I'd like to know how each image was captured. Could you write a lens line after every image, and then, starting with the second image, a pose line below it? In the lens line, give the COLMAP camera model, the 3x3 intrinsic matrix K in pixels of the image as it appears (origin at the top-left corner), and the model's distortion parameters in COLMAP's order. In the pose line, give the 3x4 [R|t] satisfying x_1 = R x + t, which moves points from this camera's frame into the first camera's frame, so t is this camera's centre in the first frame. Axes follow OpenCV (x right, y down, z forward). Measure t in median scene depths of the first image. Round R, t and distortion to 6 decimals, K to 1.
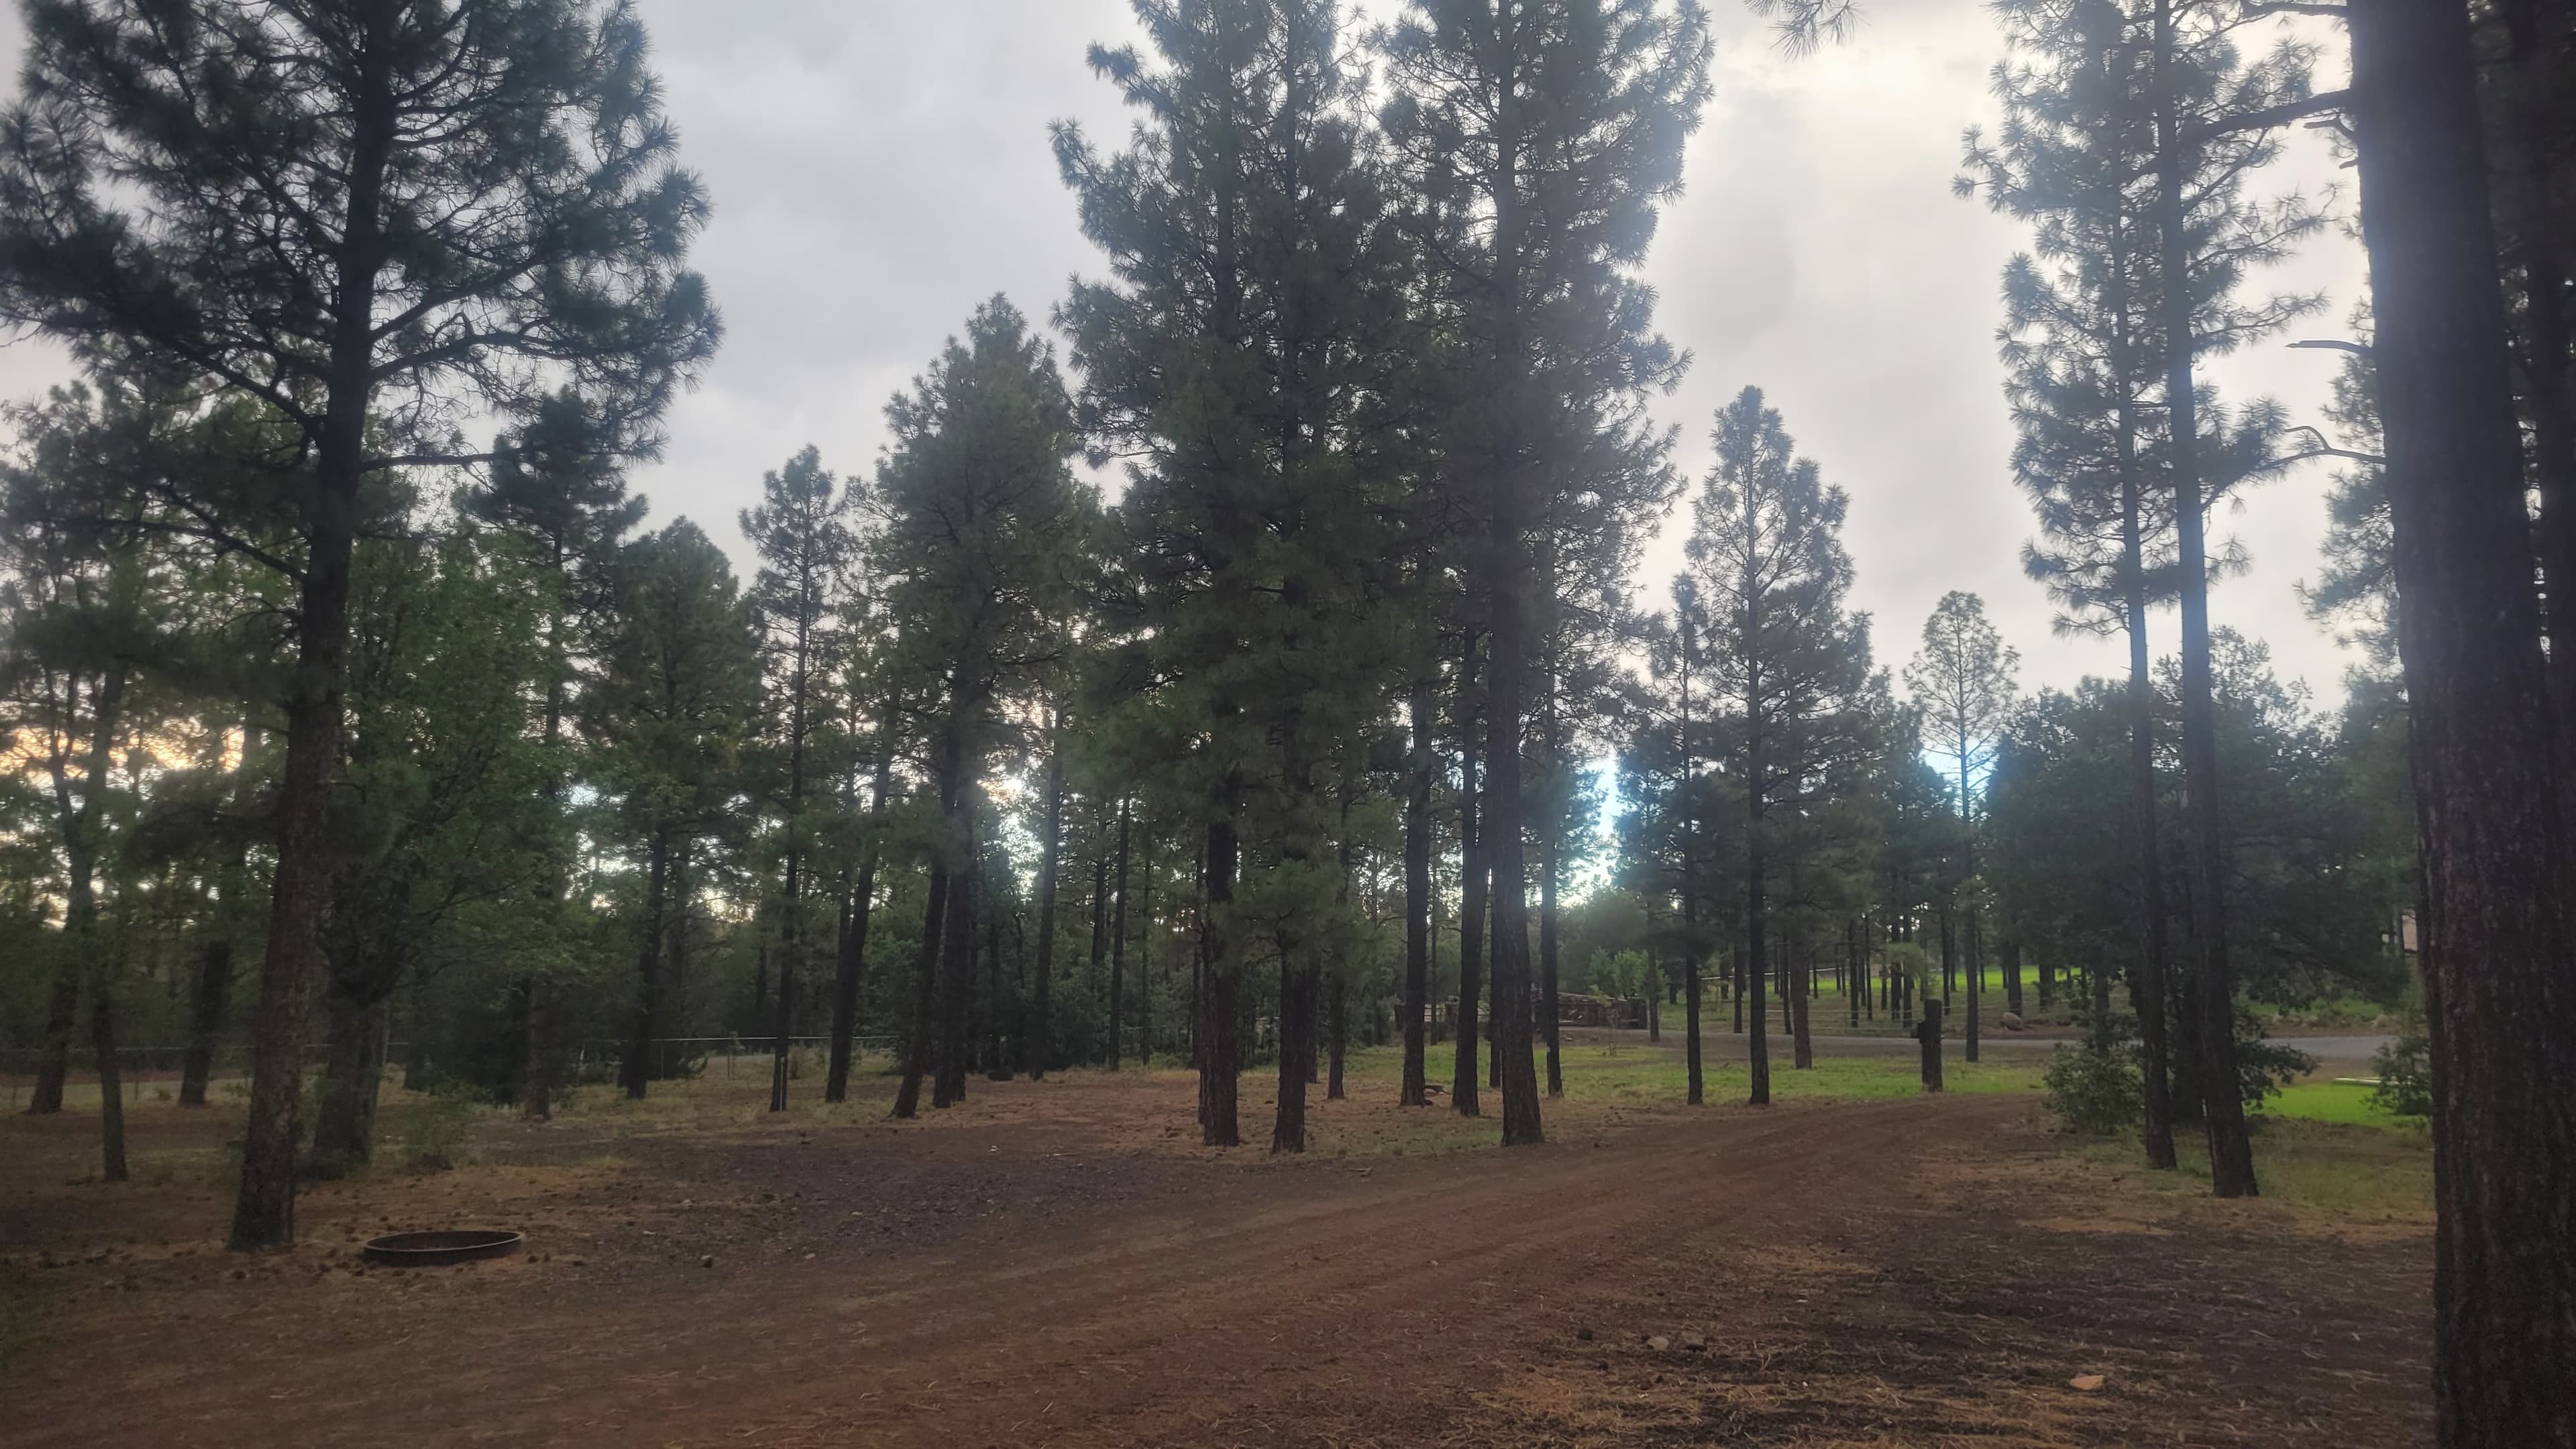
lens RADIAL K [[1917.6, 0, 1290.1], [0, 1917.6, 728.3], [0, 0, 1]] dist [0.045221, -0.033348]
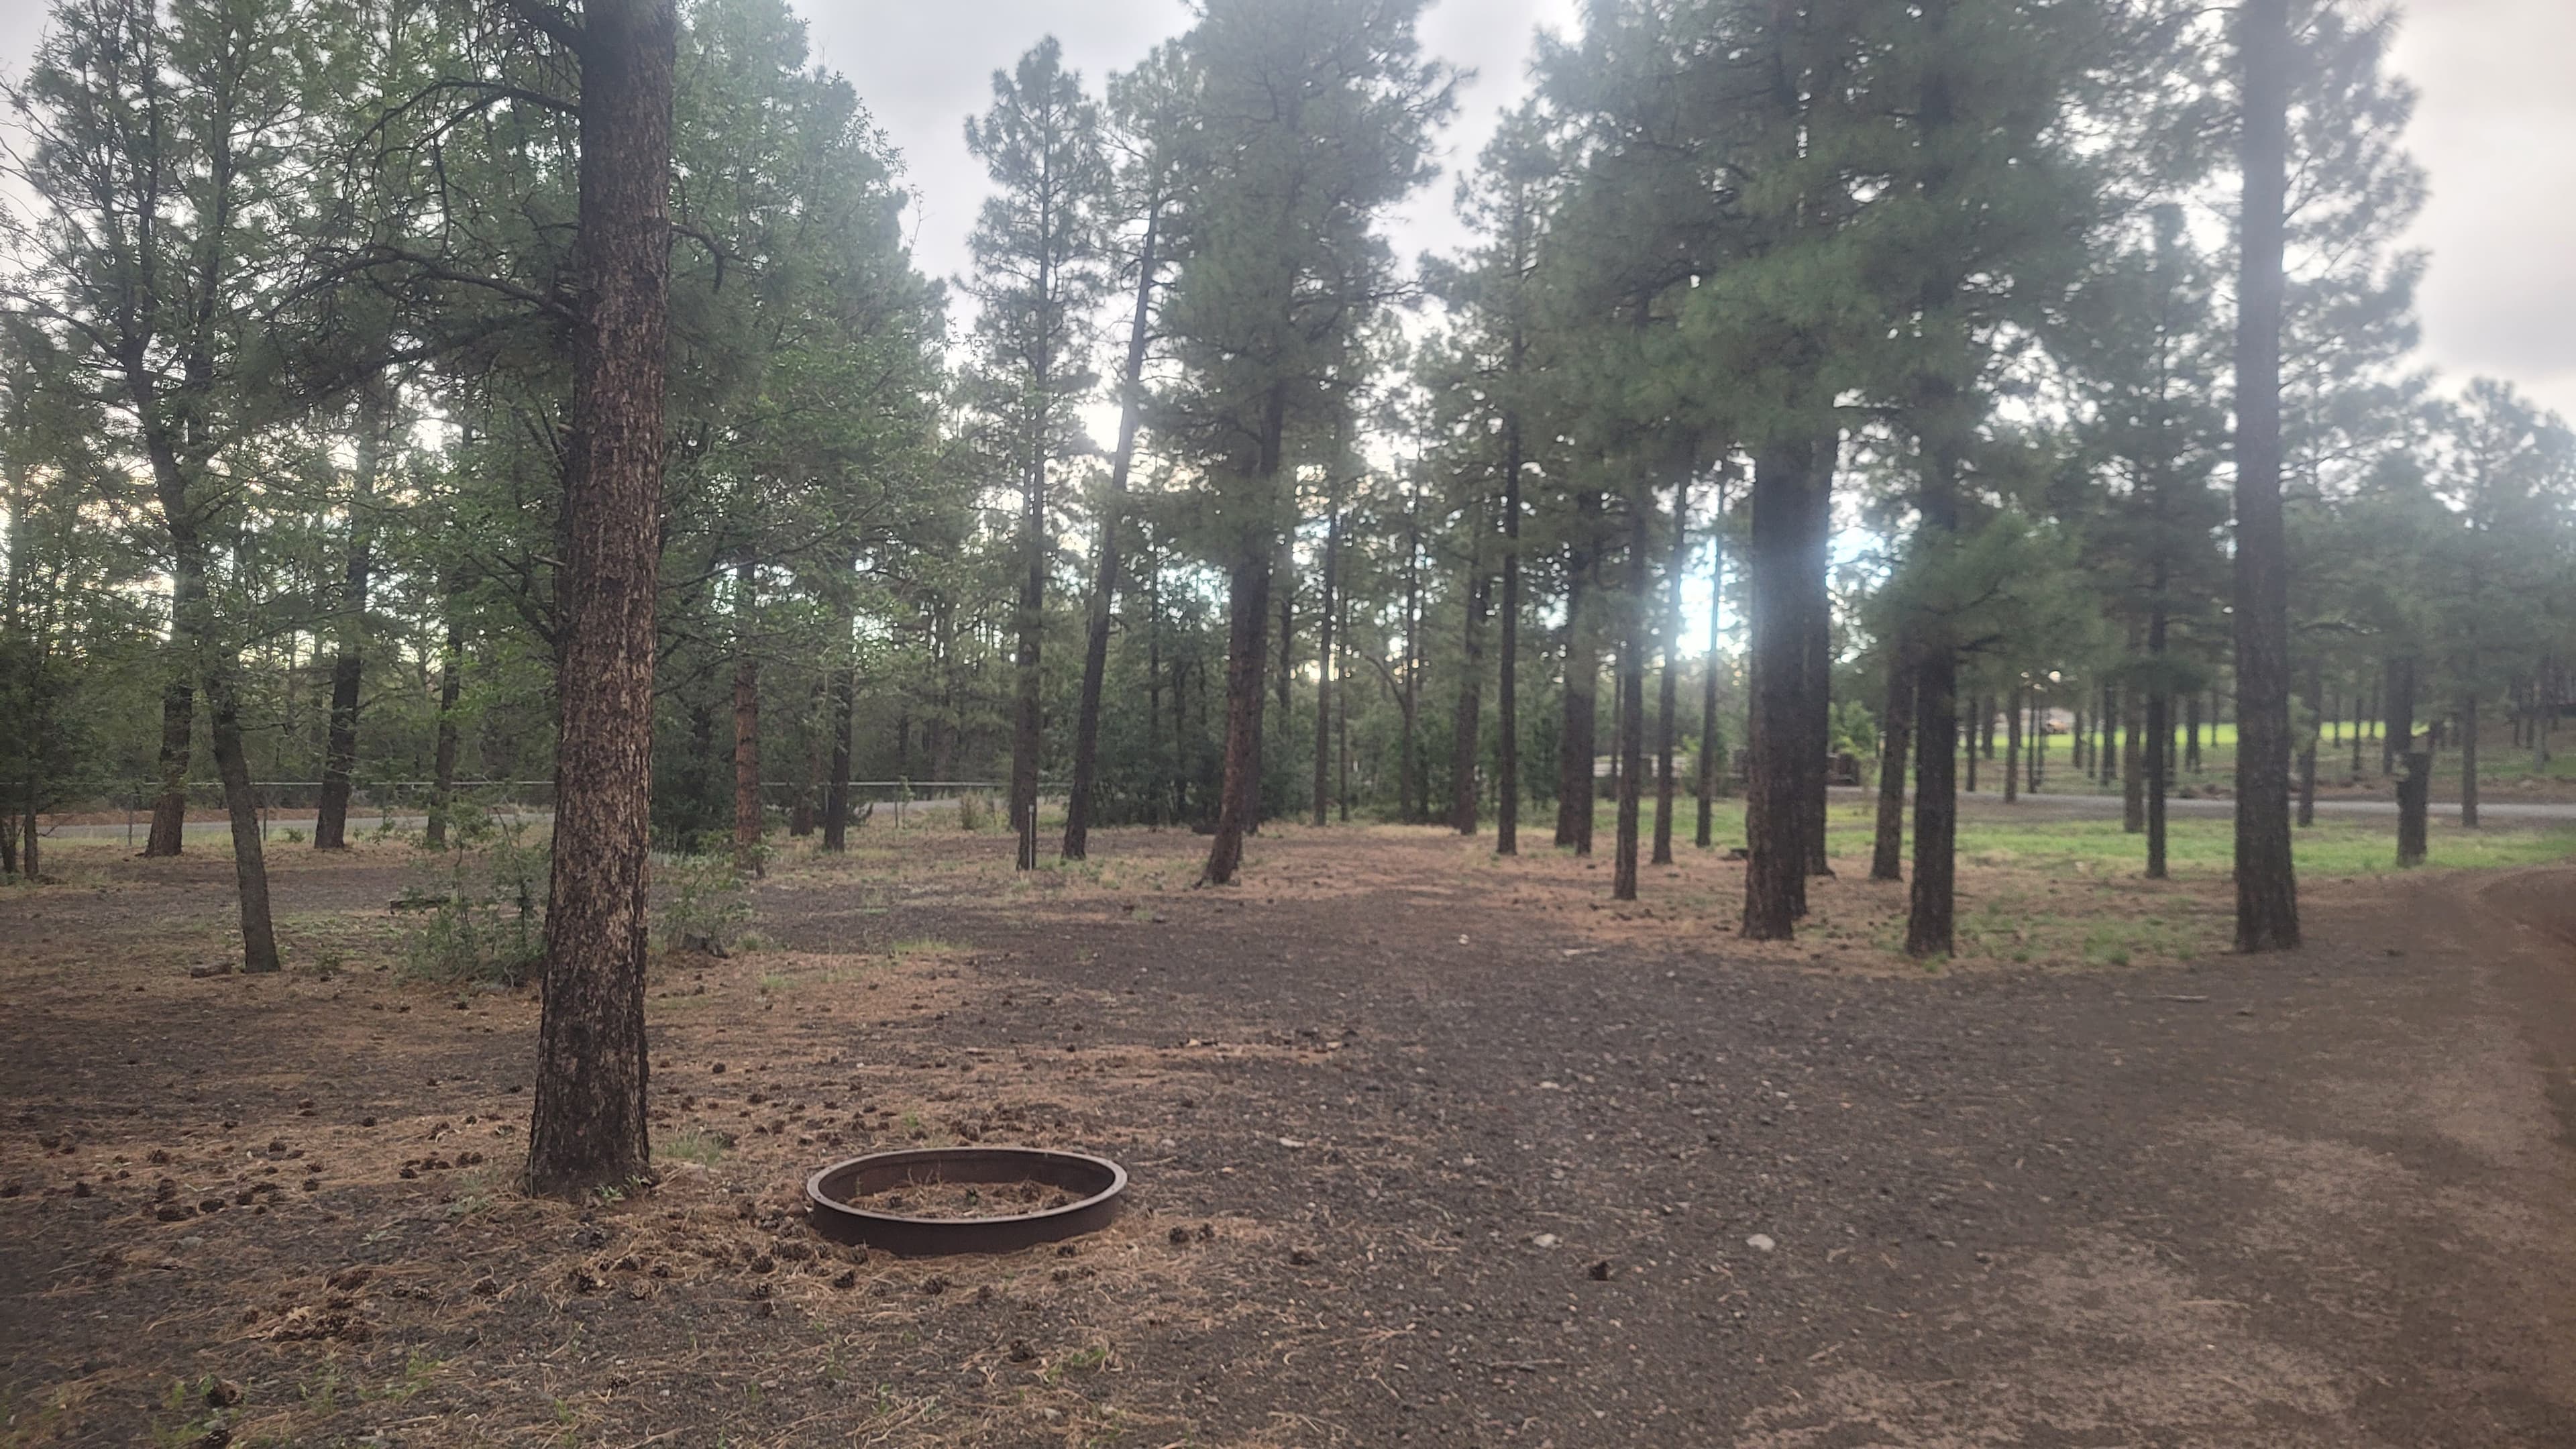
lens RADIAL K [[1917.6, 0, 1280.5], [0, 1917.6, 730.3], [0, 0, 1]] dist [0.045221, -0.033348]
pose [[0.998996, 0.011158, -0.043394, -0.117861], [-0.005521, 0.991771, 0.127907, 0.032506], [0.044464, -0.127539, 0.990836, 0.189794]]
